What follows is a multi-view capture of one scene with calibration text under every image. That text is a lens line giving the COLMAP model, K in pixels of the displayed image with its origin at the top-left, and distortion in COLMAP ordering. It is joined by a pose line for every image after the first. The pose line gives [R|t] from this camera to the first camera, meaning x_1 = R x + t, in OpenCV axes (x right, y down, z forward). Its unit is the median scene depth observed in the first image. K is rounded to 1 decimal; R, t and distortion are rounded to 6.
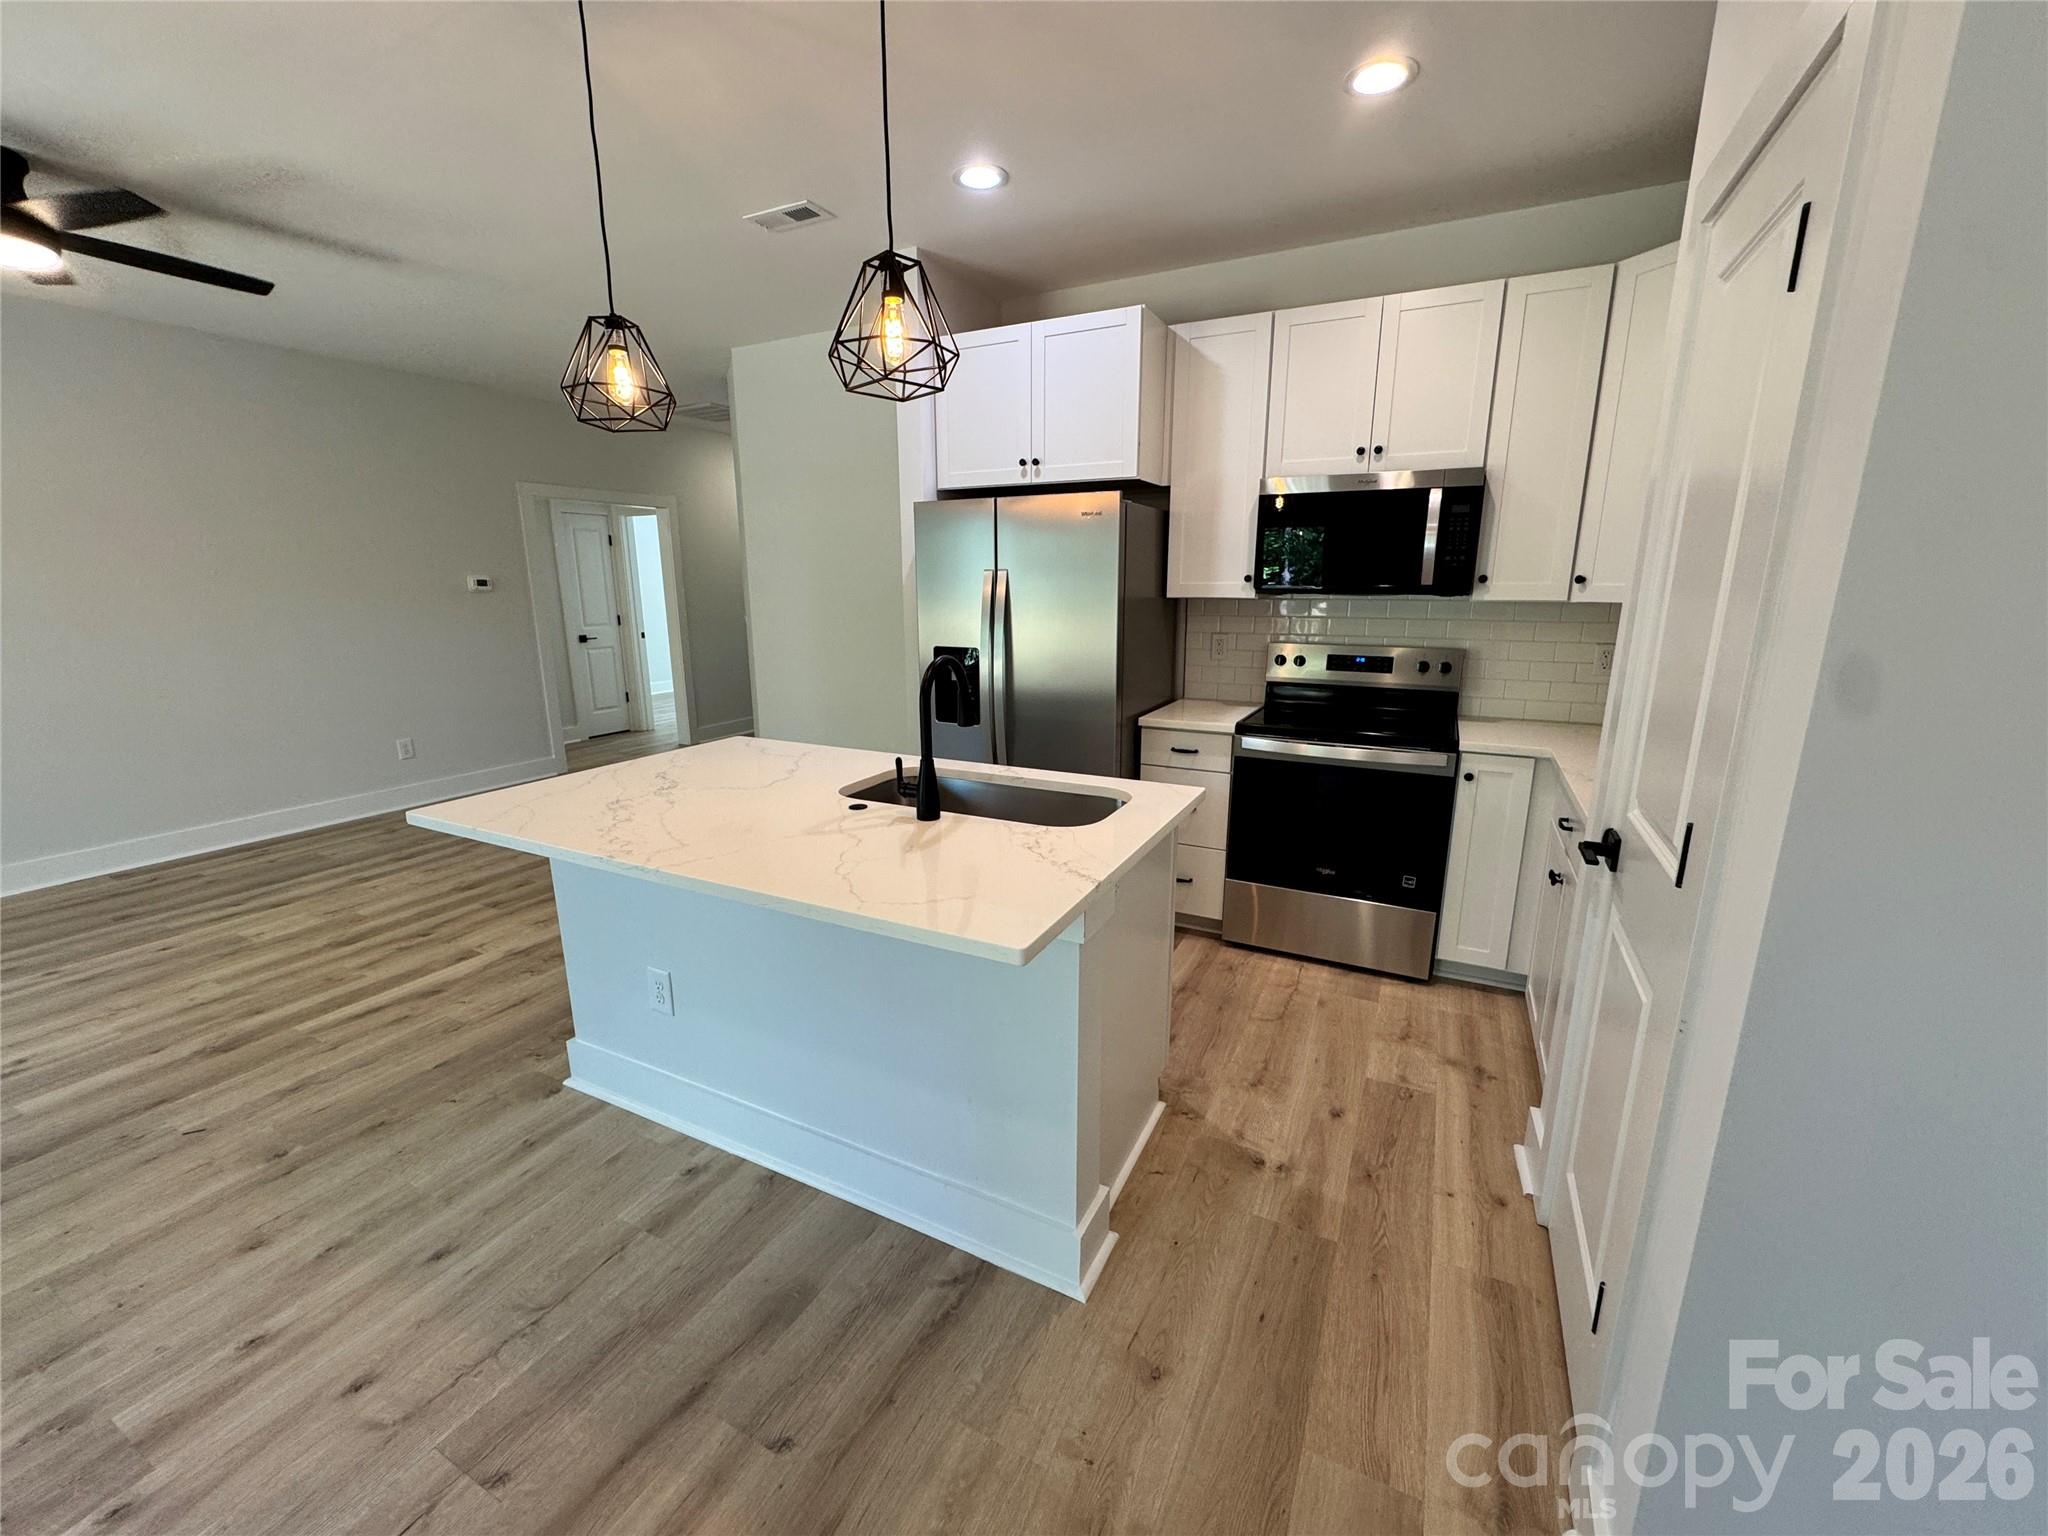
lens RADIAL K [[815.1, 0, 1022.0], [0, 815.1, 766.9], [0, 0, 1]] dist [-0.001647, 0.000188]
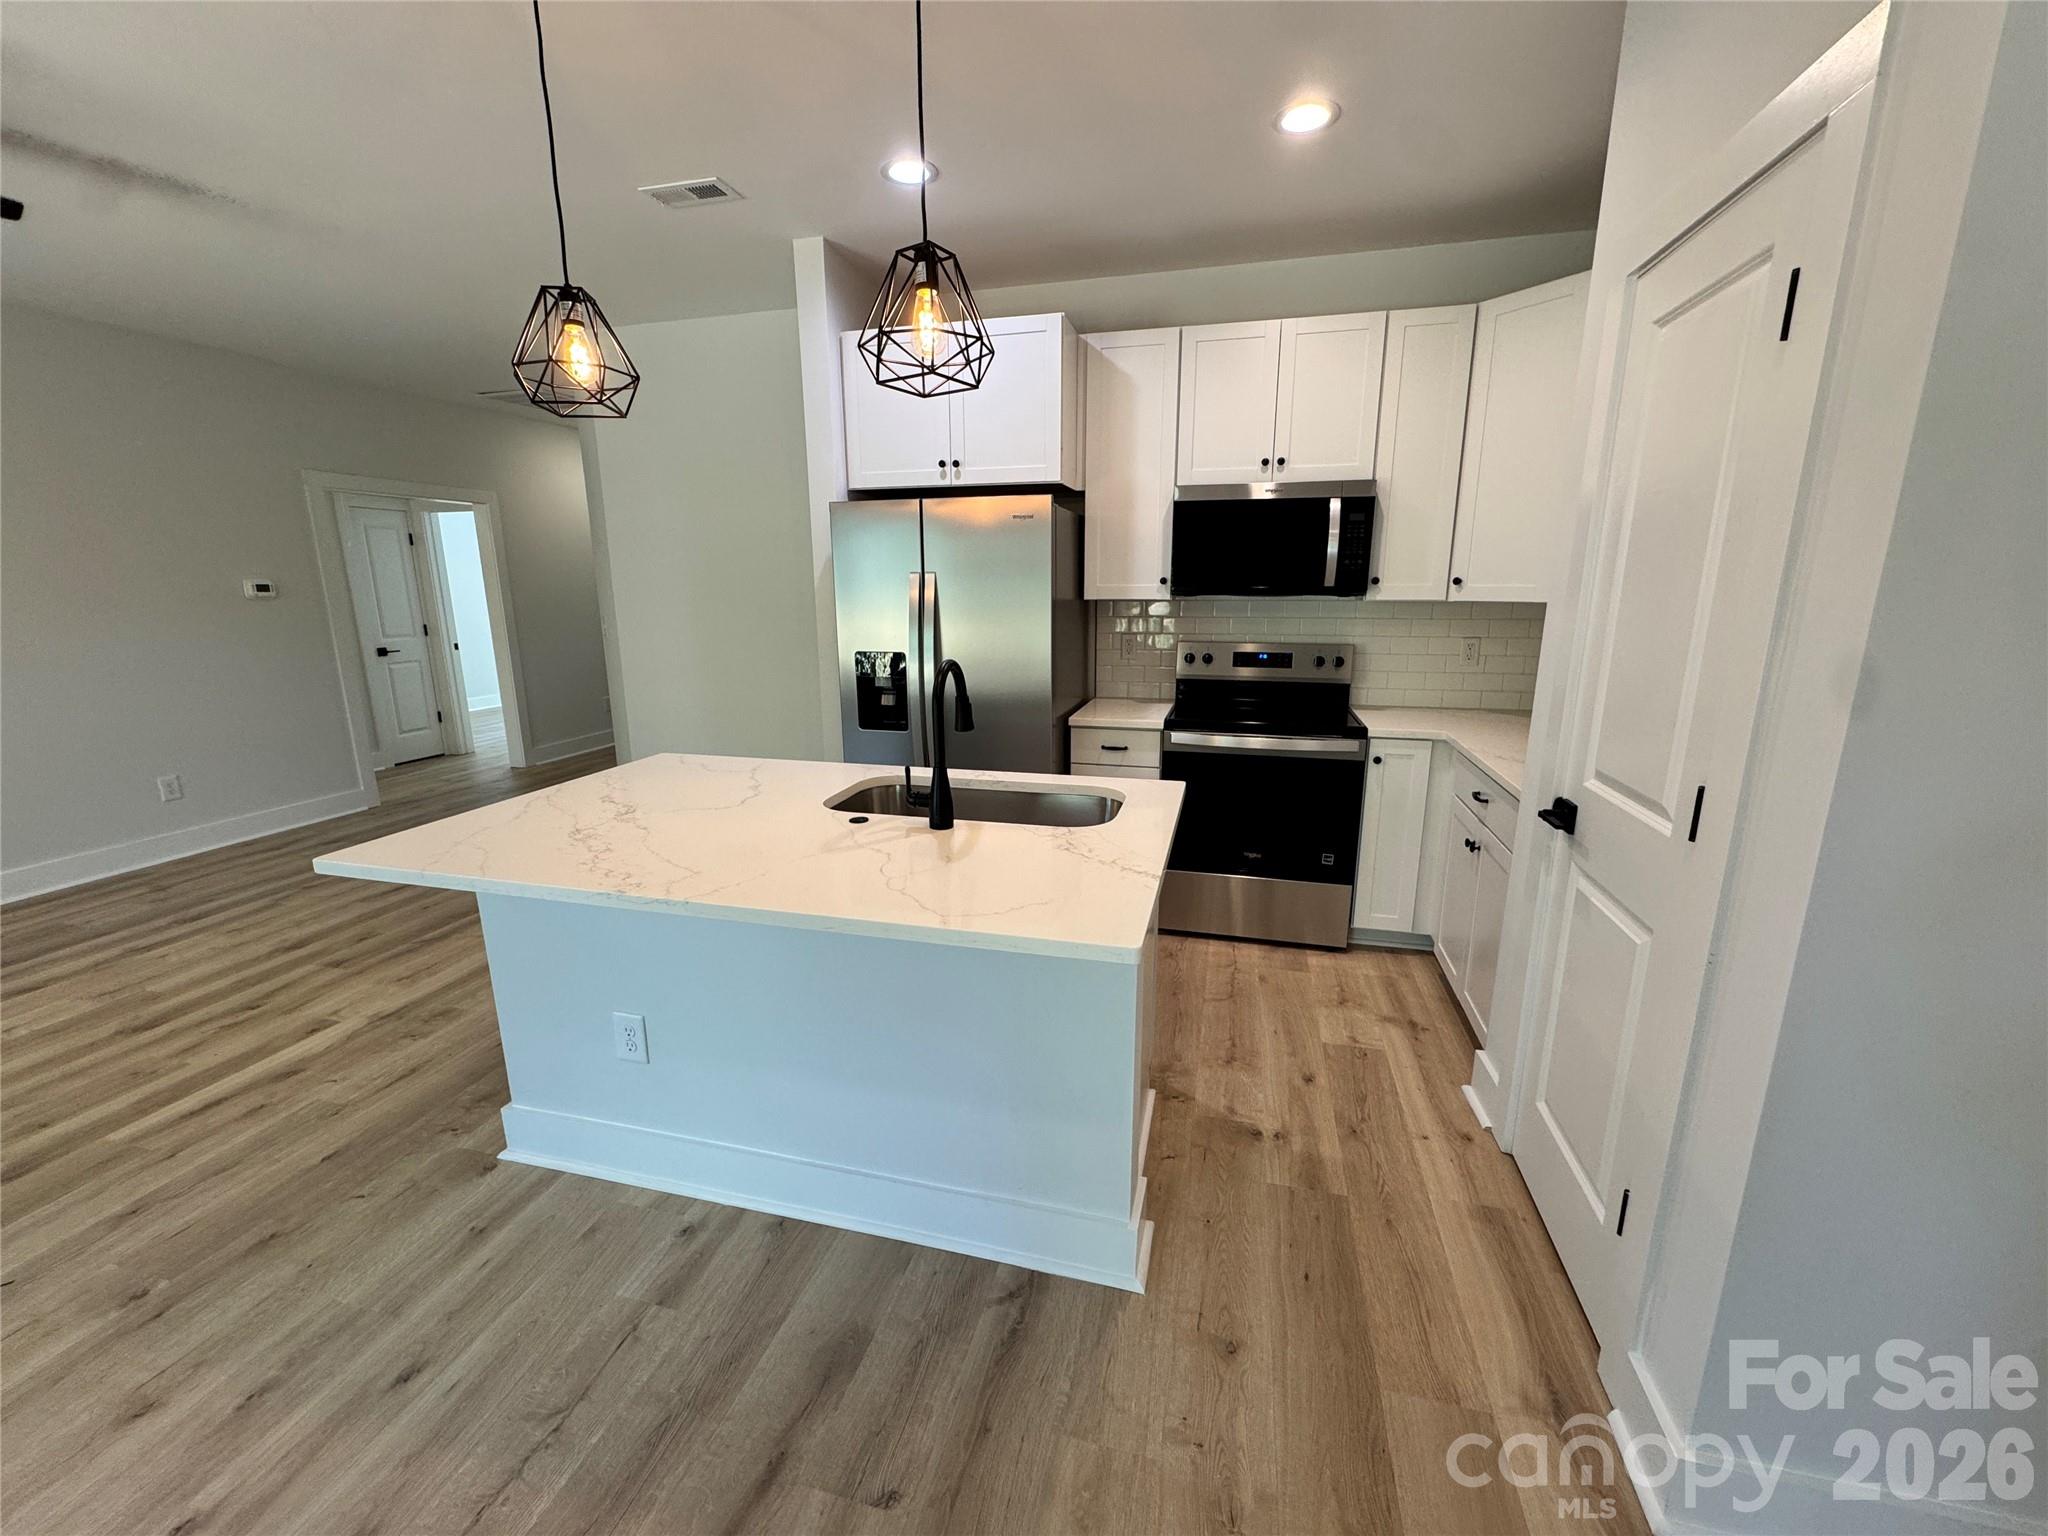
lens RADIAL K [[815.1, 0, 1022.0], [0, 815.1, 766.9], [0, 0, 1]] dist [-0.001647, 0.000188]
pose [[0.977389, -0.048460, 0.205821, -0.148095], [0.049334, 0.998782, 0.000887, -0.003243], [-0.205613, 0.009287, 0.978589, 0.019499]]
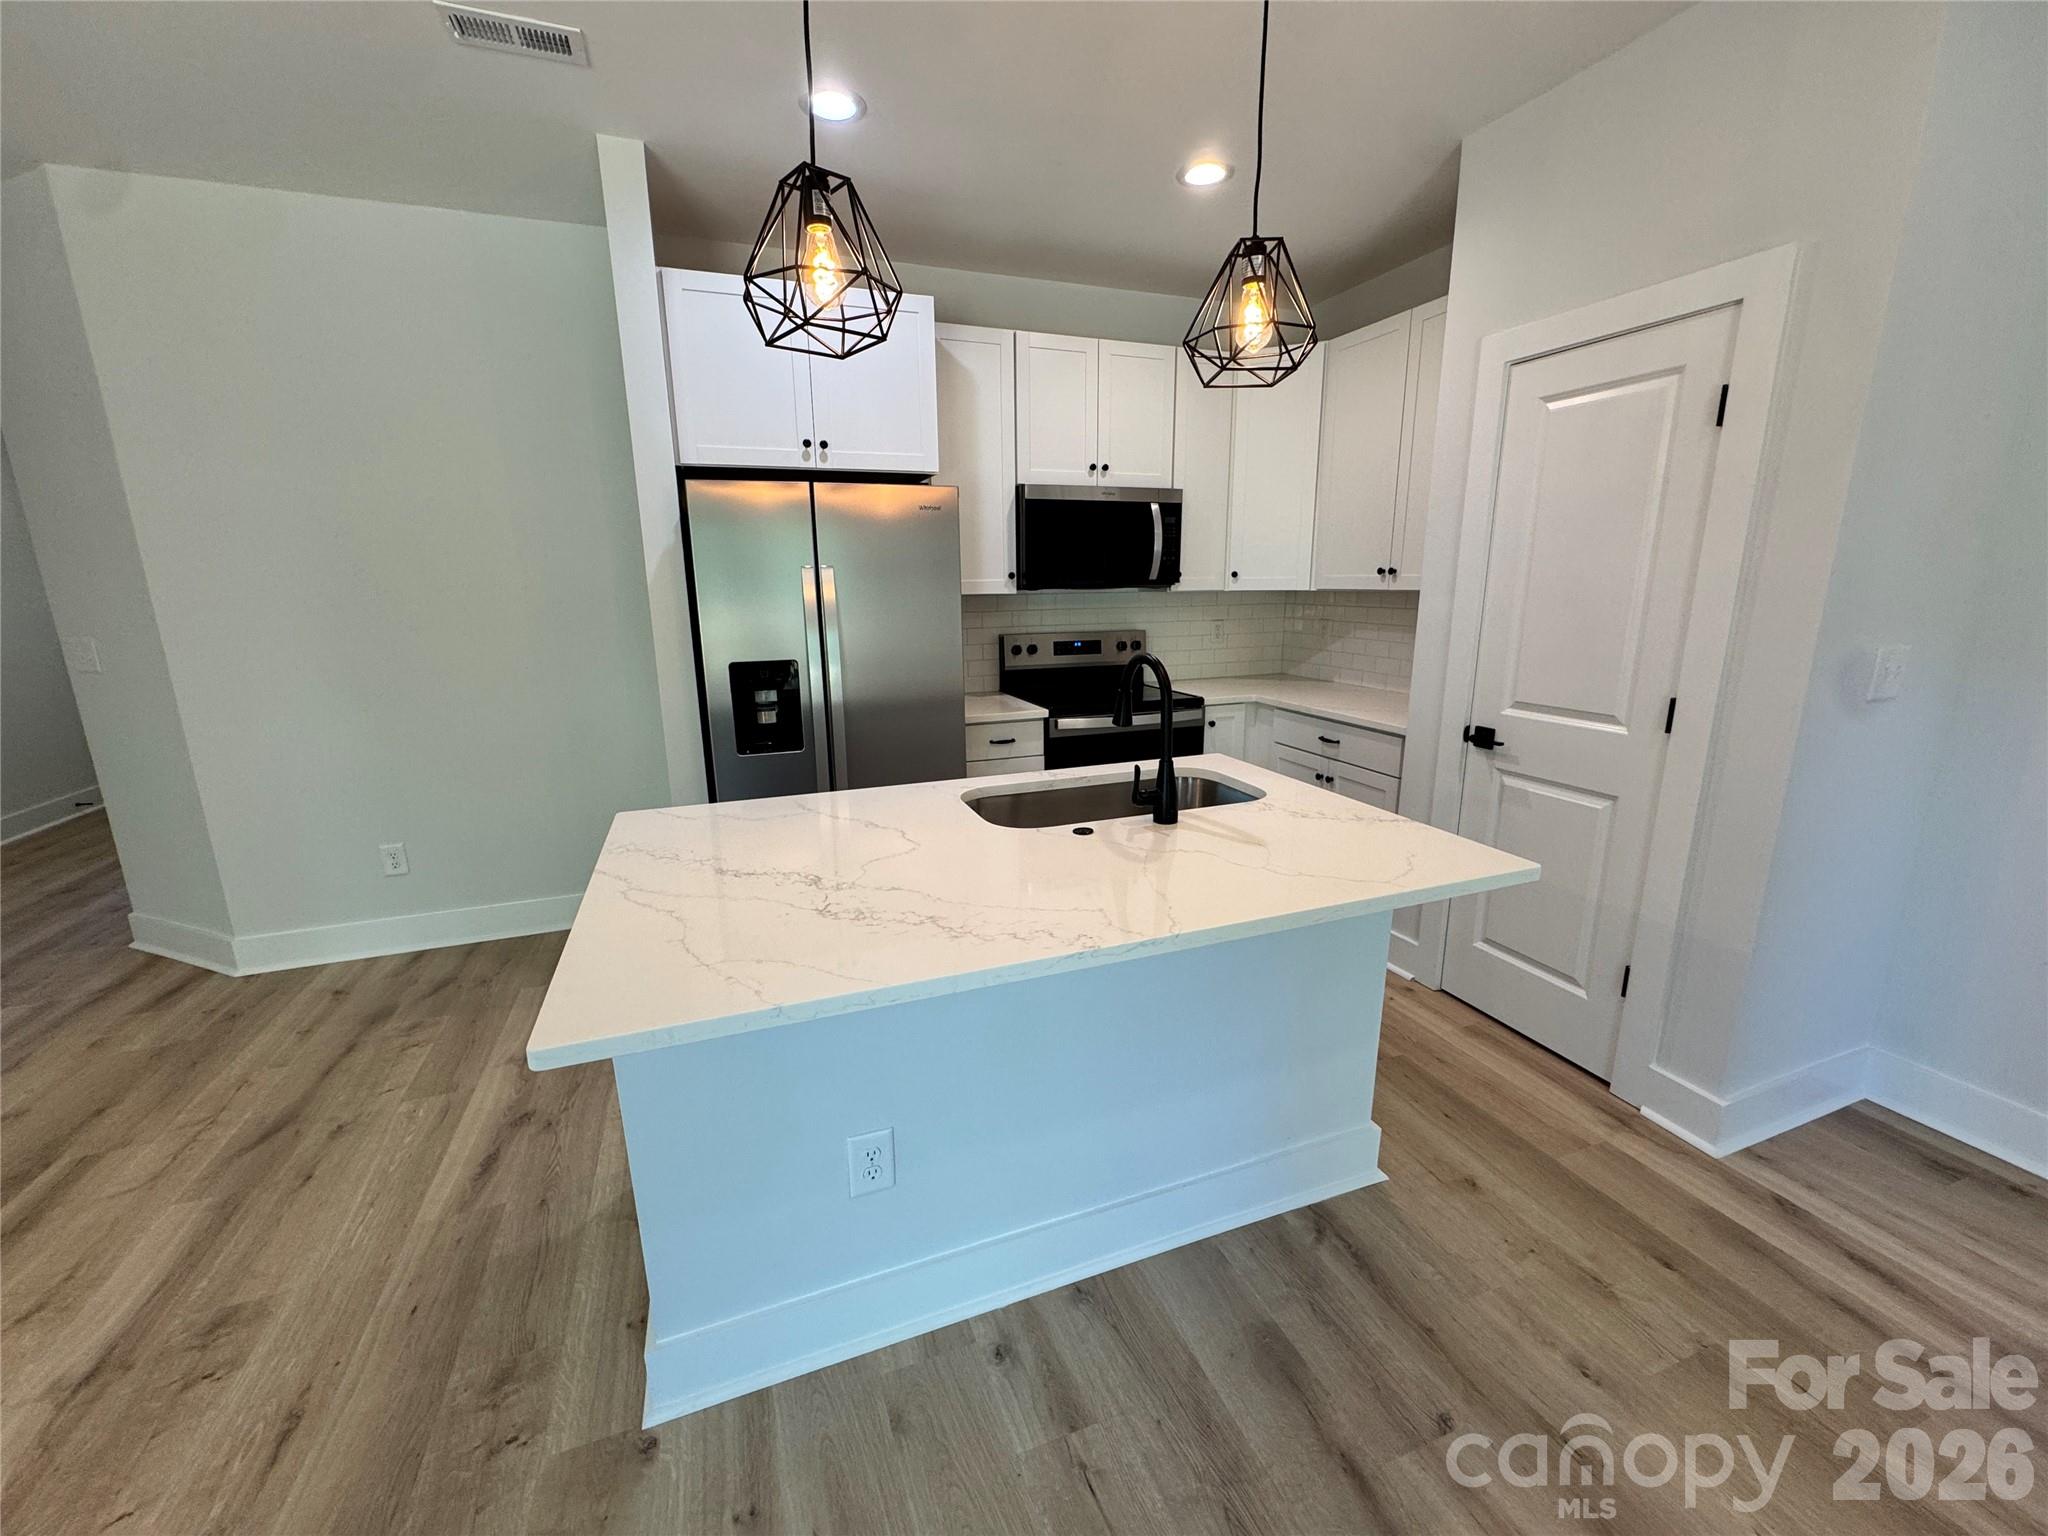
lens RADIAL K [[815.1, 0, 1022.0], [0, 815.1, 766.9], [0, 0, 1]] dist [-0.001647, 0.000188]
pose [[0.676093, -0.172542, 0.716329, -0.618006], [0.174460, 0.982037, 0.071883, -0.067585], [-0.715864, 0.076372, 0.694050, 0.305300]]
